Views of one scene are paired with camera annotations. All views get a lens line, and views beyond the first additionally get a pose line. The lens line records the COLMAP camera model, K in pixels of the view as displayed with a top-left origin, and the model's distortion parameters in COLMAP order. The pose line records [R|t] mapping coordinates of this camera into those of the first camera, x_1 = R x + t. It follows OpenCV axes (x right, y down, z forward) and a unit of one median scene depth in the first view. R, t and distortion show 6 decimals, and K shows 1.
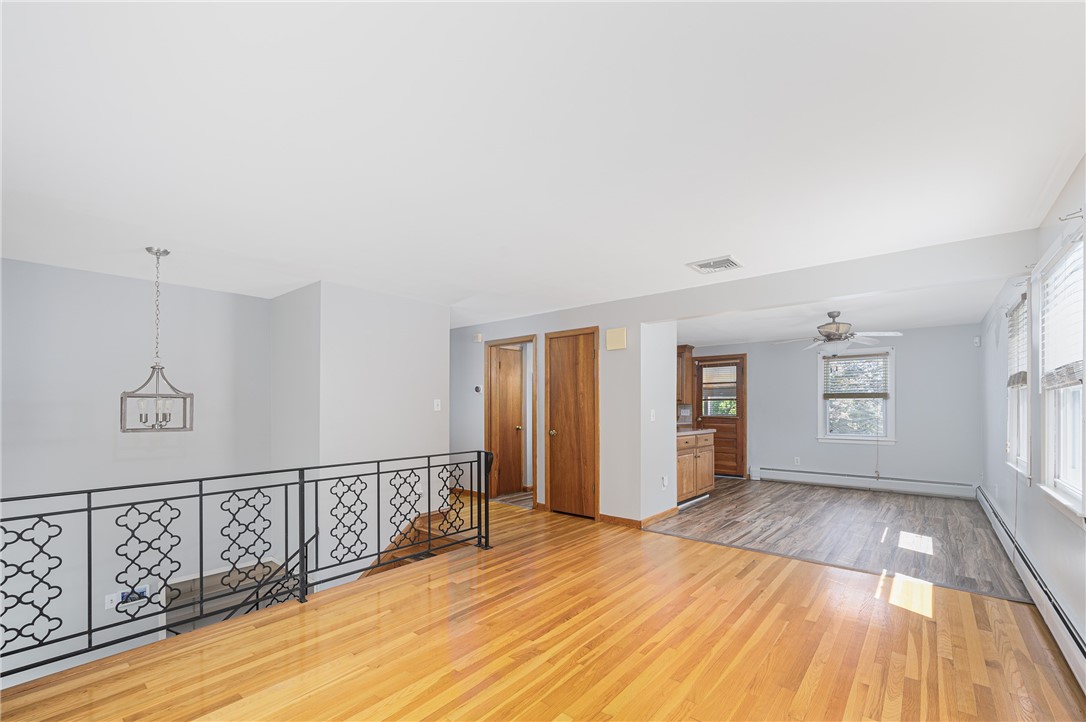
lens RADIAL K [[454.3, 0, 544.7], [0, 454.3, 408.6], [0, 0, 1]] dist [0.003735, 0.000586]
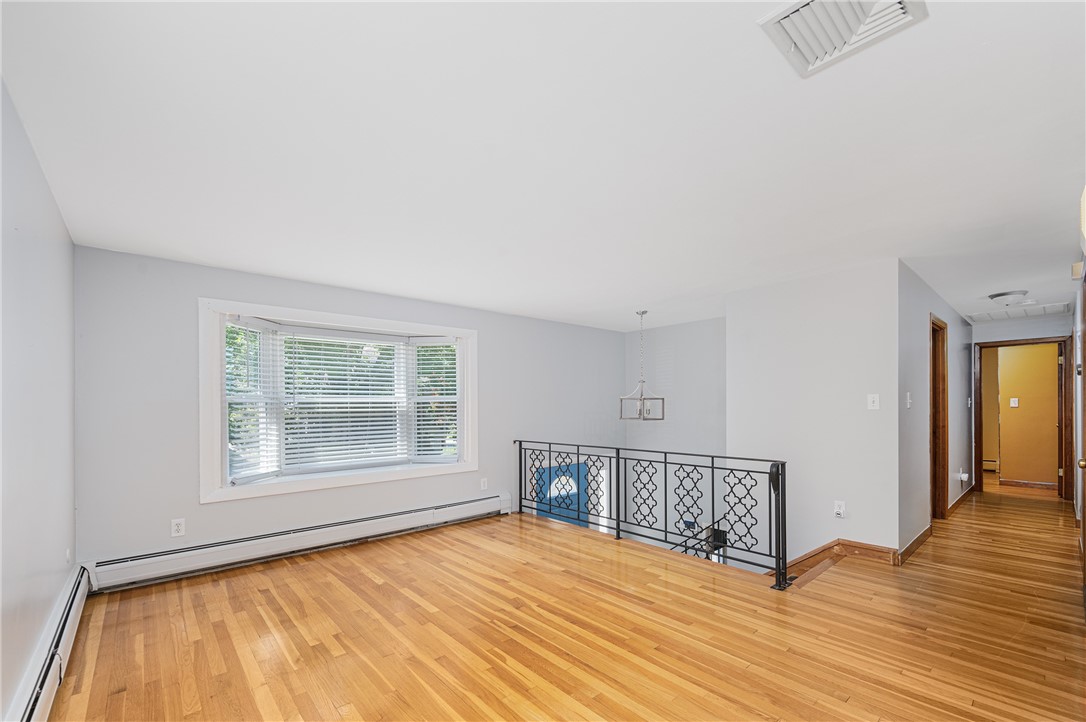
lens RADIAL K [[454.3, 0, 566.8], [0, 454.3, 404.6], [0, 0, 1]] dist [0.003735, 0.000586]
pose [[-0.106116, 0.007900, -0.994322, 0.872285], [0.008312, 0.999941, 0.007058, -0.019802], [0.994319, -0.007516, -0.106175, 0.918839]]
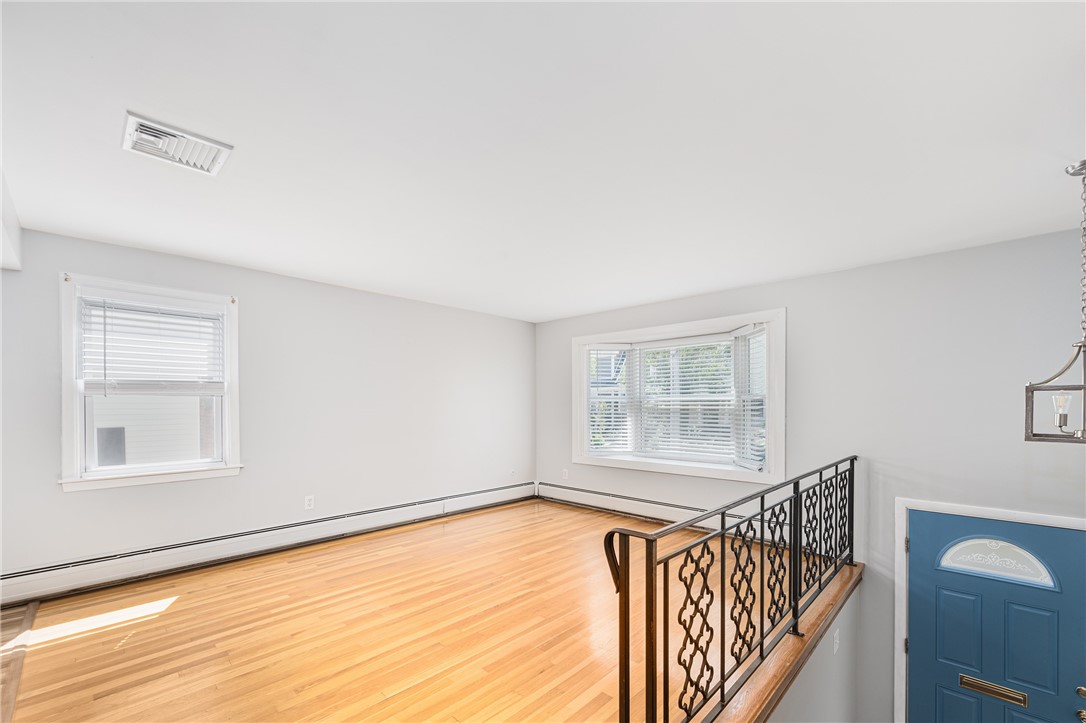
lens RADIAL K [[454.3, 0, 558.5], [0, 454.3, 407.9], [0, 0, 1]] dist [0.003735, 0.000586]
pose [[-0.999349, 0.007578, 0.035259, -0.112712], [0.007610, 0.999971, 0.000758, -0.001019], [-0.035252, 0.001026, -0.999378, 1.724091]]
